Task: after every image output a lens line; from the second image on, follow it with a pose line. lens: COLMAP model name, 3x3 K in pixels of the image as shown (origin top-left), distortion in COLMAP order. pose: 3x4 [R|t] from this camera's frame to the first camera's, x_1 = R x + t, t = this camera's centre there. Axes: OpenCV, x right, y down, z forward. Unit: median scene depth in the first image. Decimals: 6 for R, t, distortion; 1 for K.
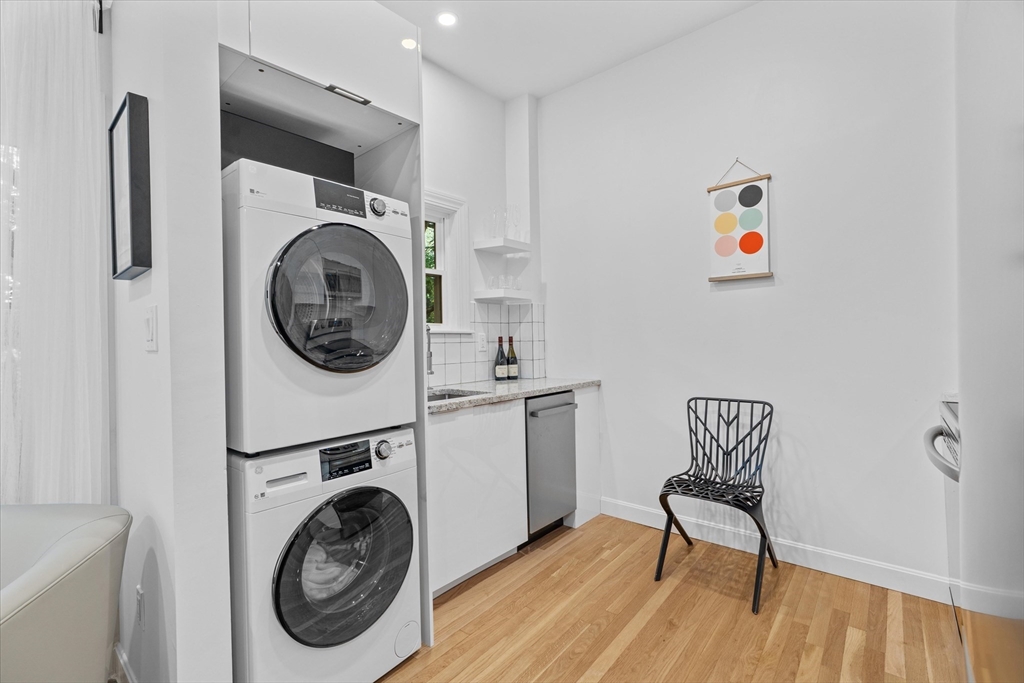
lens RADIAL K [[454.8, 0, 509.2], [0, 454.8, 339.0], [0, 0, 1]] dist [-0.018280, 0.007136]
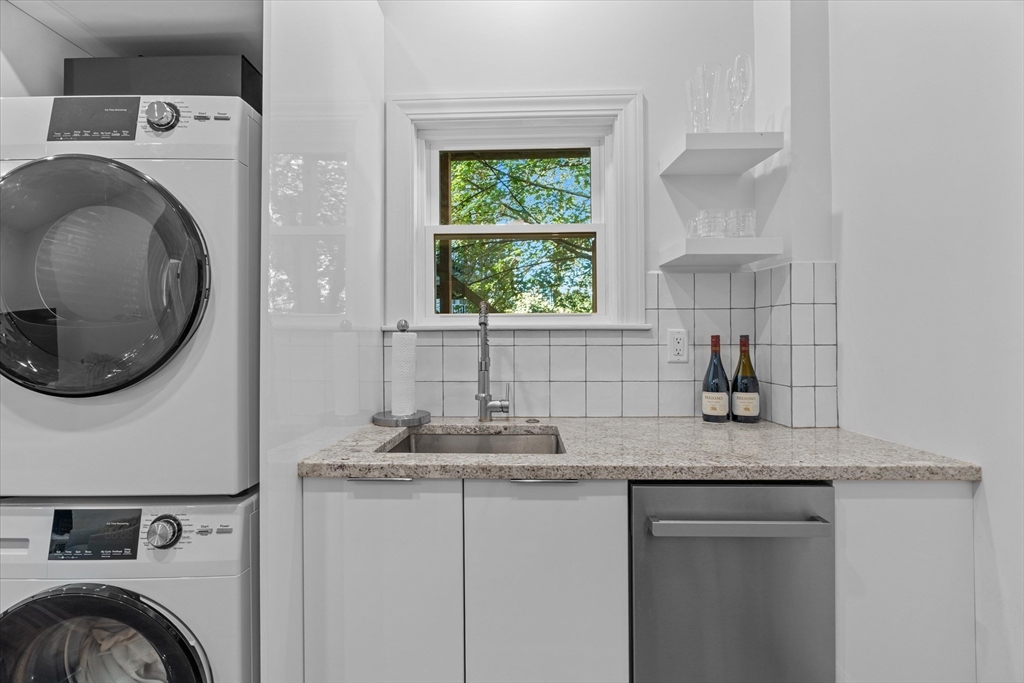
lens RADIAL K [[454.8, 0, 509.2], [0, 454.8, 339.0], [0, 0, 1]] dist [-0.018280, 0.007136]
pose [[0.630628, 0.014279, -0.775954, 0.238401], [-0.004638, 0.999882, 0.014631, -0.007655], [0.776071, -0.005628, 0.630620, 0.521818]]
